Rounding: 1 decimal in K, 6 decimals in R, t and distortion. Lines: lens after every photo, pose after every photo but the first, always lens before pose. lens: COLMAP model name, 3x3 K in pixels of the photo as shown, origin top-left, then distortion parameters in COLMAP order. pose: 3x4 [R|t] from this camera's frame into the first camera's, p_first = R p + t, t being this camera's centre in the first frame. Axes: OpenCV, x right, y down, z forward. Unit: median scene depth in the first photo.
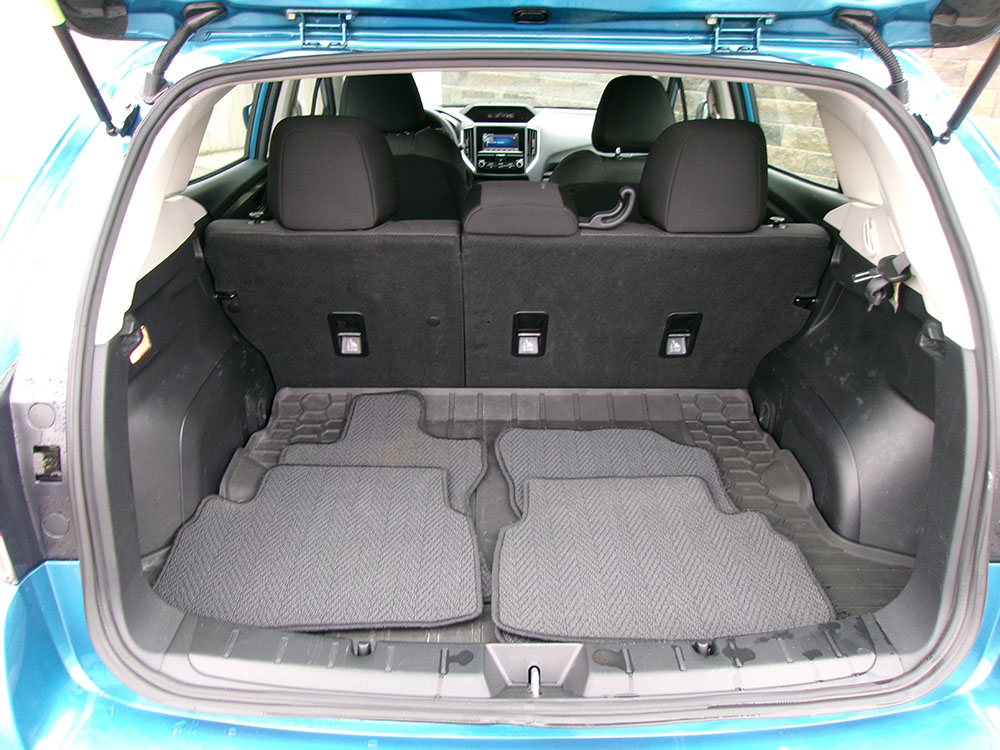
lens RADIAL K [[772.6, 0, 500.6], [0, 772.6, 374.8], [0, 0, 1]] dist [-0.017077, 0.042677]
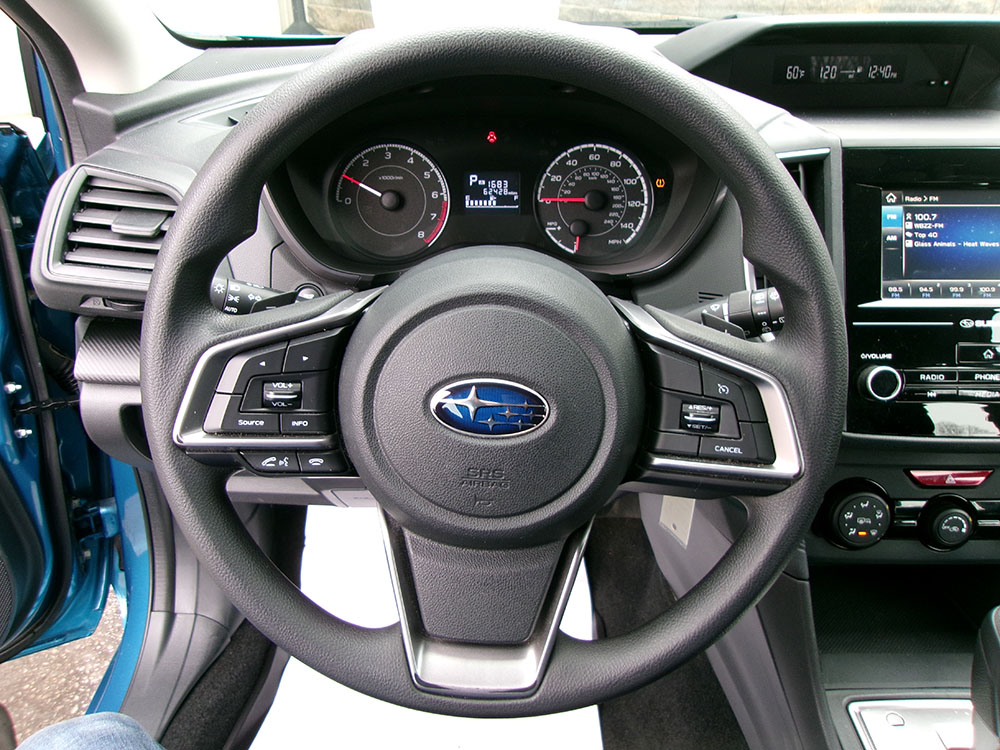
lens RADIAL K [[772.6, 0, 501.4], [0, 772.6, 379.8], [0, 0, 1]] dist [-0.017077, 0.042677]
pose [[0.999973, 0.002401, -0.006938, -0.106687], [-0.001773, 0.996020, 0.089117, -0.287040], [0.007124, -0.089102, 0.995997, 0.826137]]
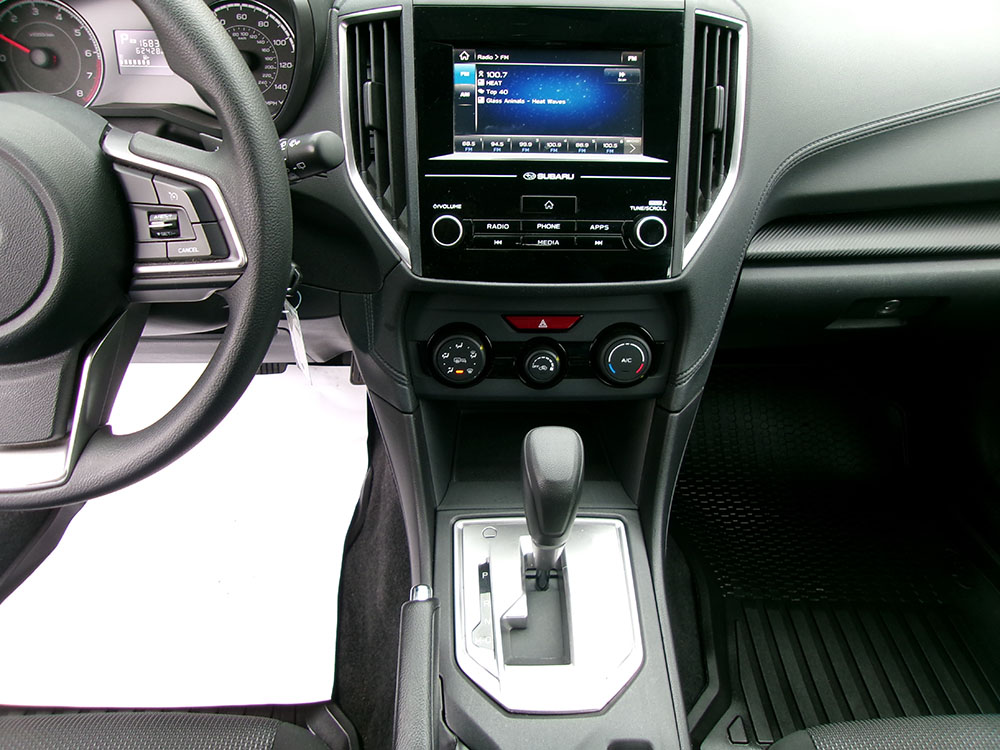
lens RADIAL K [[772.6, 0, 496.8], [0, 772.6, 370.6], [0, 0, 1]] dist [-0.017077, 0.042677]
pose [[0.999694, 0.000292, 0.024723, -0.017048], [-0.005453, 0.977912, 0.208947, -0.277363], [-0.024115, -0.209018, 0.977614, 0.806891]]
